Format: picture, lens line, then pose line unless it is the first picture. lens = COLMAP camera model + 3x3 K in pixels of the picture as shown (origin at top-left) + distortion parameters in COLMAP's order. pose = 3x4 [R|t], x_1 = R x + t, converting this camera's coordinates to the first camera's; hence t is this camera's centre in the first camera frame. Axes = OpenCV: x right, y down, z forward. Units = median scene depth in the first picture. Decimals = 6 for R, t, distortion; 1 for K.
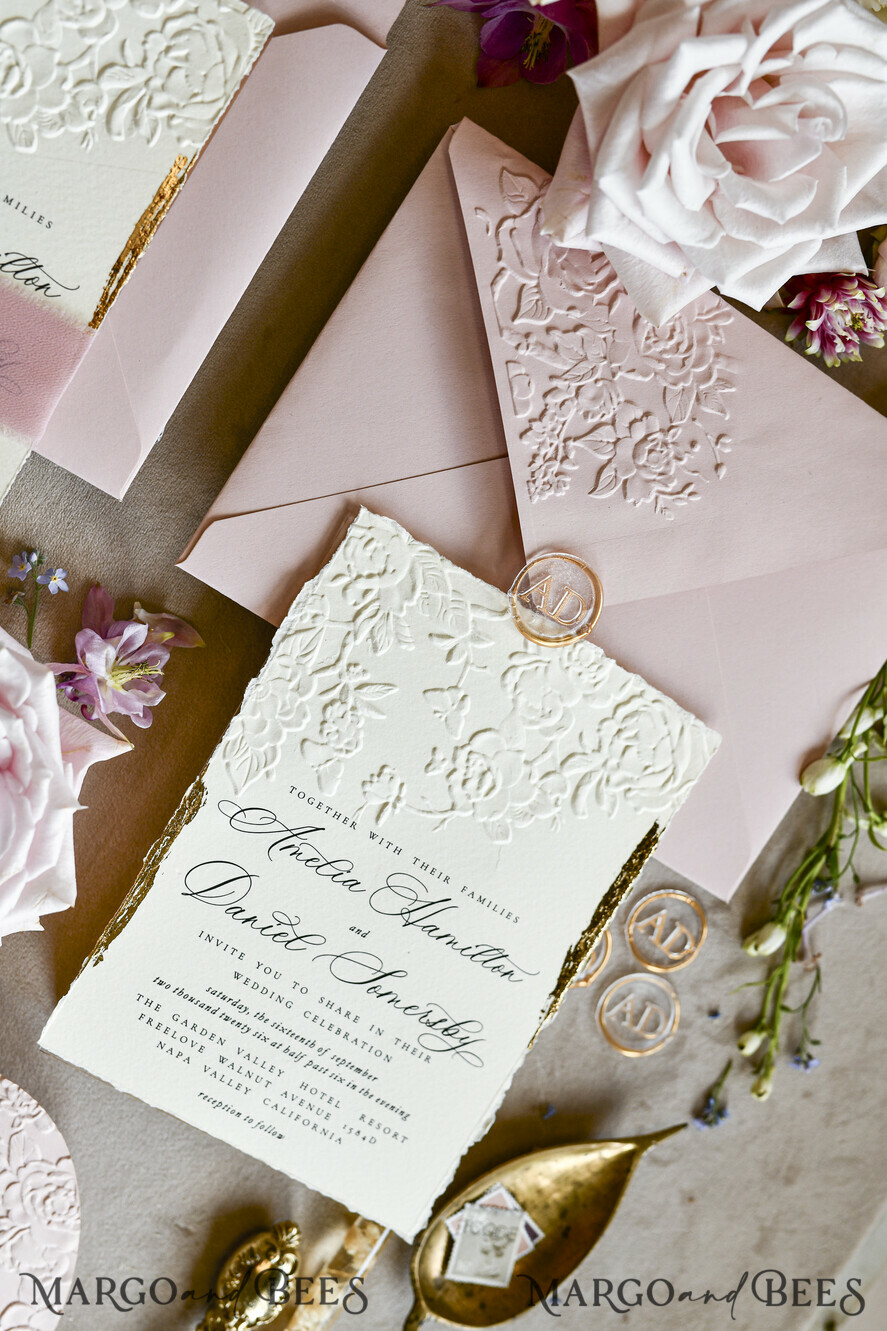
lens RADIAL K [[1926.4, 0, 443.5], [0, 1926.4, 665.5], [0, 0, 1]] dist [-0.027900, -0.007025]
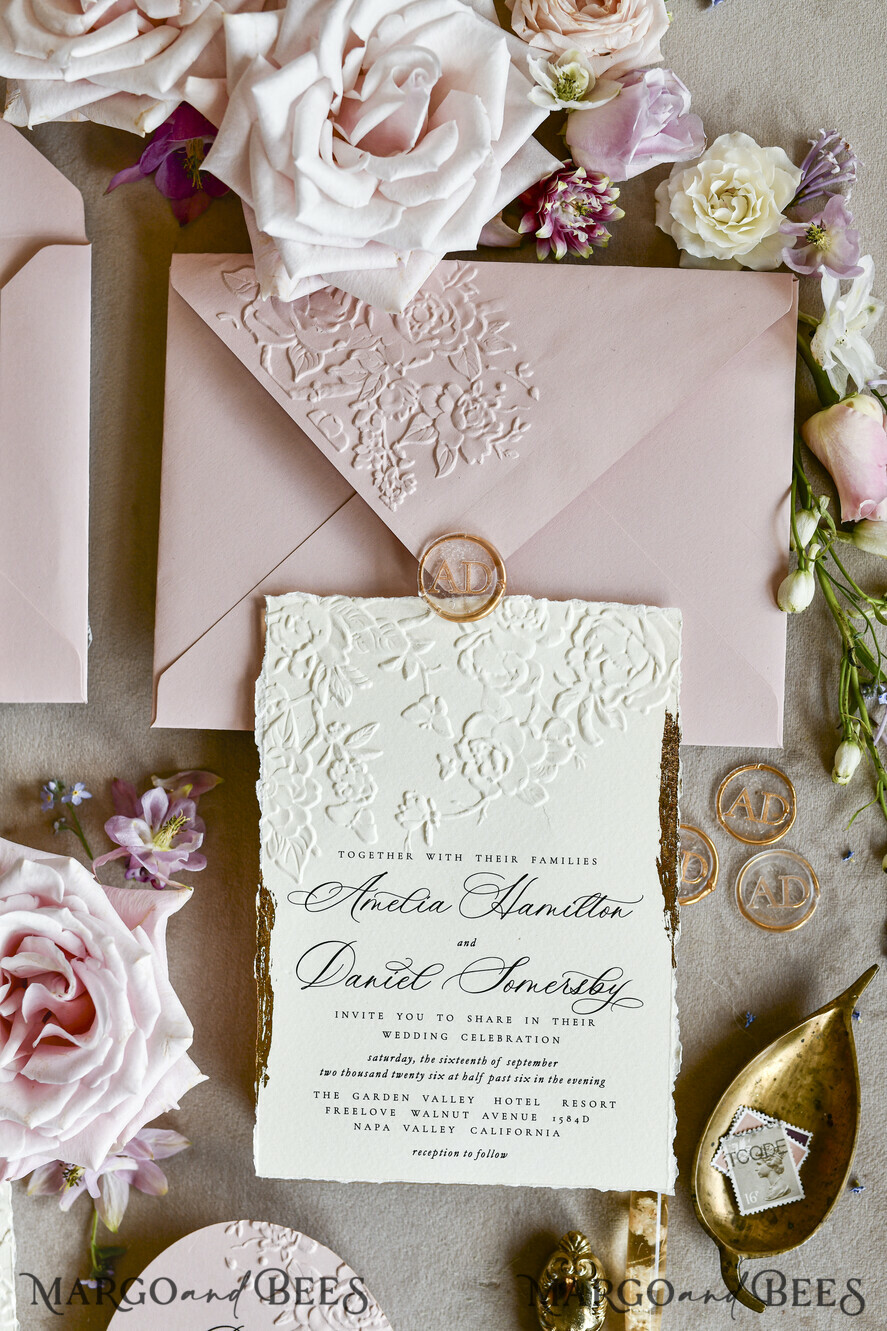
lens RADIAL K [[1926.4, 0, 443.5], [0, 1926.4, 665.5], [0, 0, 1]] dist [-0.027900, -0.007025]
pose [[0.833642, -0.511846, -0.207495, 0.246295], [0.477917, 0.856826, -0.193507, 0.209497], [0.276833, 0.062150, 0.958906, -0.023248]]
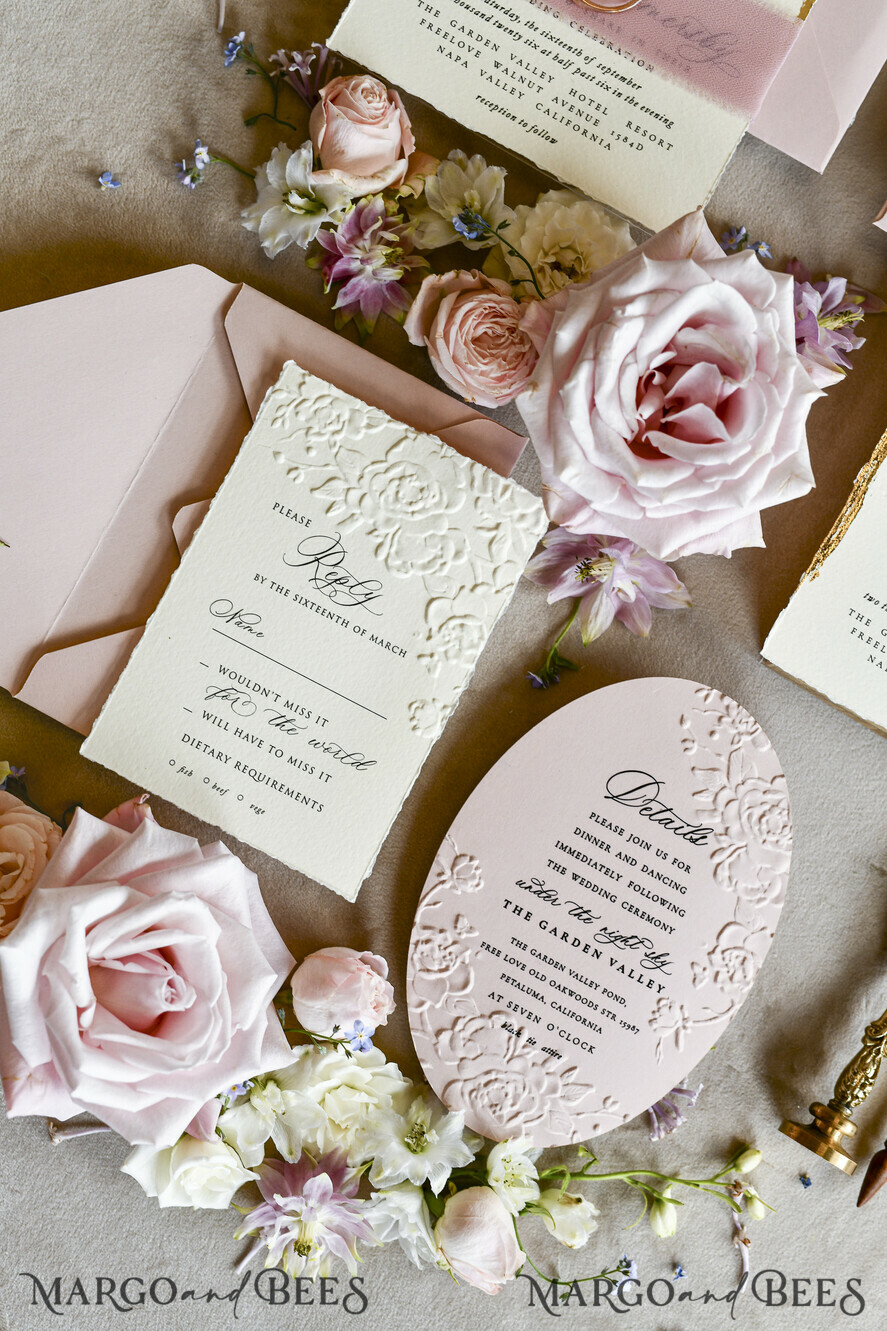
lens RADIAL K [[1926.4, 0, 443.5], [0, 1926.4, 665.5], [0, 0, 1]] dist [-0.027900, -0.007025]
pose [[0.991306, -0.036485, -0.126415, -0.251150], [0.012228, 0.982173, -0.187579, 0.405212], [0.131005, 0.184402, 0.974081, -0.088812]]
